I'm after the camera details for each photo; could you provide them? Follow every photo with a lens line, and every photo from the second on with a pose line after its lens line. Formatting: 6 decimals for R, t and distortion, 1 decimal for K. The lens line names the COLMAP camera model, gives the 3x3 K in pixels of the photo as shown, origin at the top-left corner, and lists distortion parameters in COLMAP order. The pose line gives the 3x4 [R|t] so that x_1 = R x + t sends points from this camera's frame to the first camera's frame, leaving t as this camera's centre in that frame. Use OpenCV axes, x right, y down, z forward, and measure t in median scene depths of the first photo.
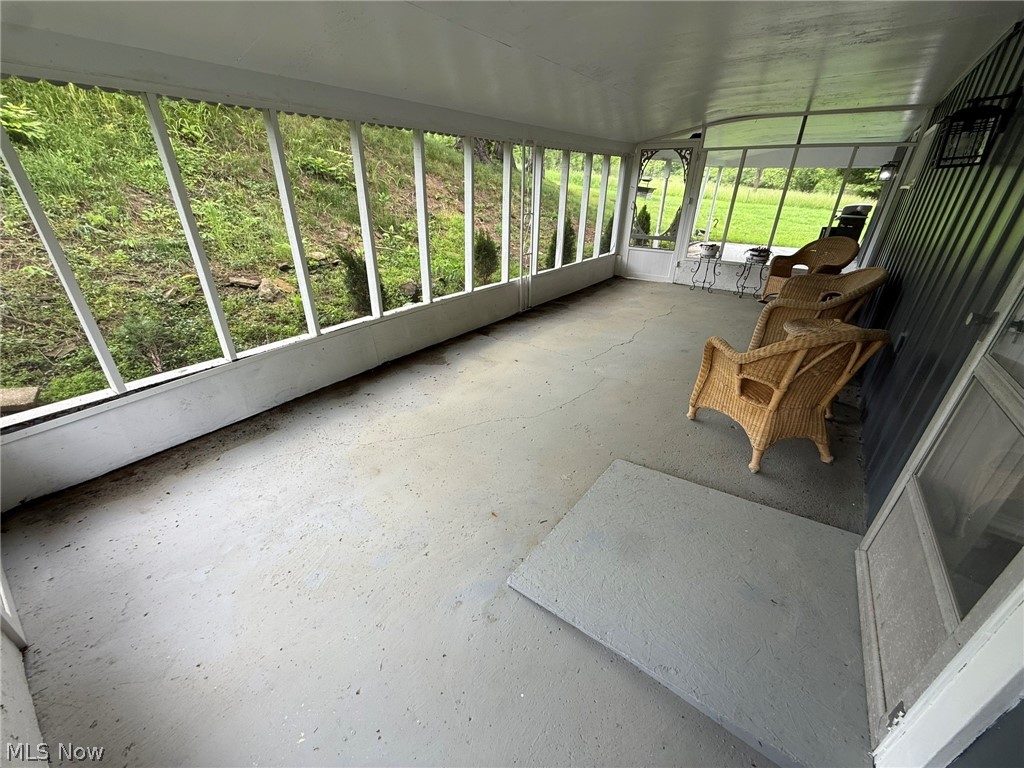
lens RADIAL K [[407.5, 0, 511.0], [0, 407.5, 384.5], [0, 0, 1]] dist [0.002321, 0.000384]
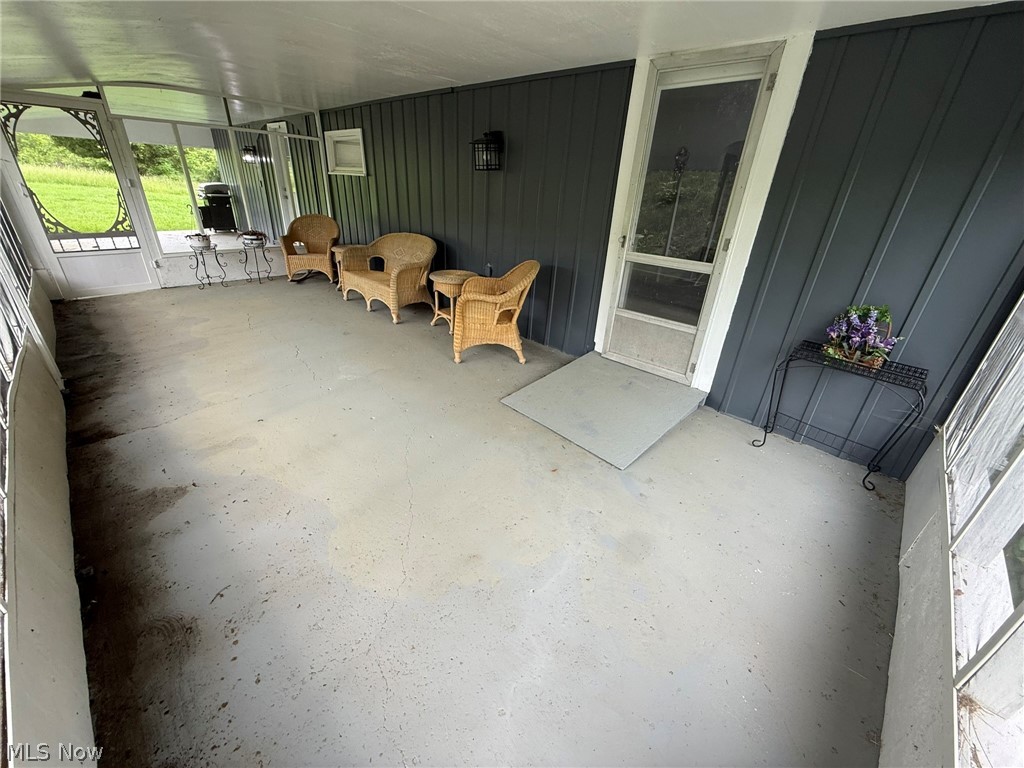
lens RADIAL K [[407.5, 0, 510.1], [0, 407.5, 382.4], [0, 0, 1]] dist [0.002321, 0.000384]
pose [[0.130557, -0.440800, 0.888060, -0.413409], [0.397928, 0.843711, 0.360286, -0.153527], [-0.908080, 0.306346, 0.285559, 0.296146]]
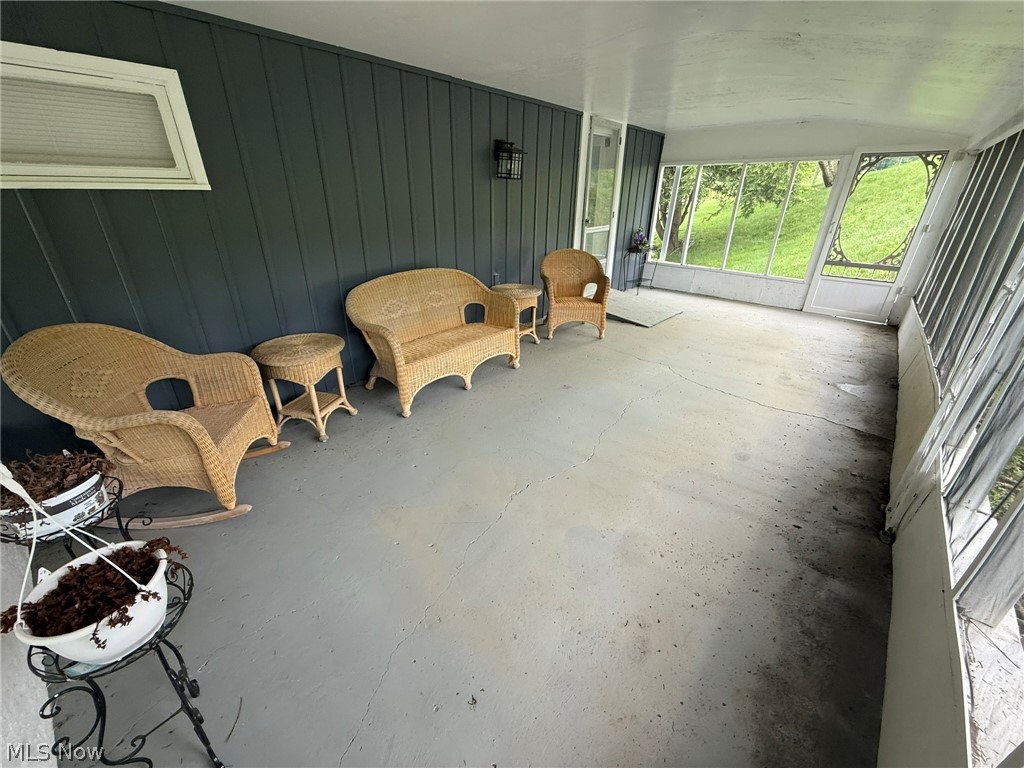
lens RADIAL K [[407.5, 0, 509.8], [0, 407.5, 382.7], [0, 0, 1]] dist [0.002321, 0.000384]
pose [[-0.996976, -0.050014, 0.059470, 0.404138], [0.015524, 0.621710, 0.783093, -0.615263], [-0.076139, 0.781649, -0.619054, 1.252415]]
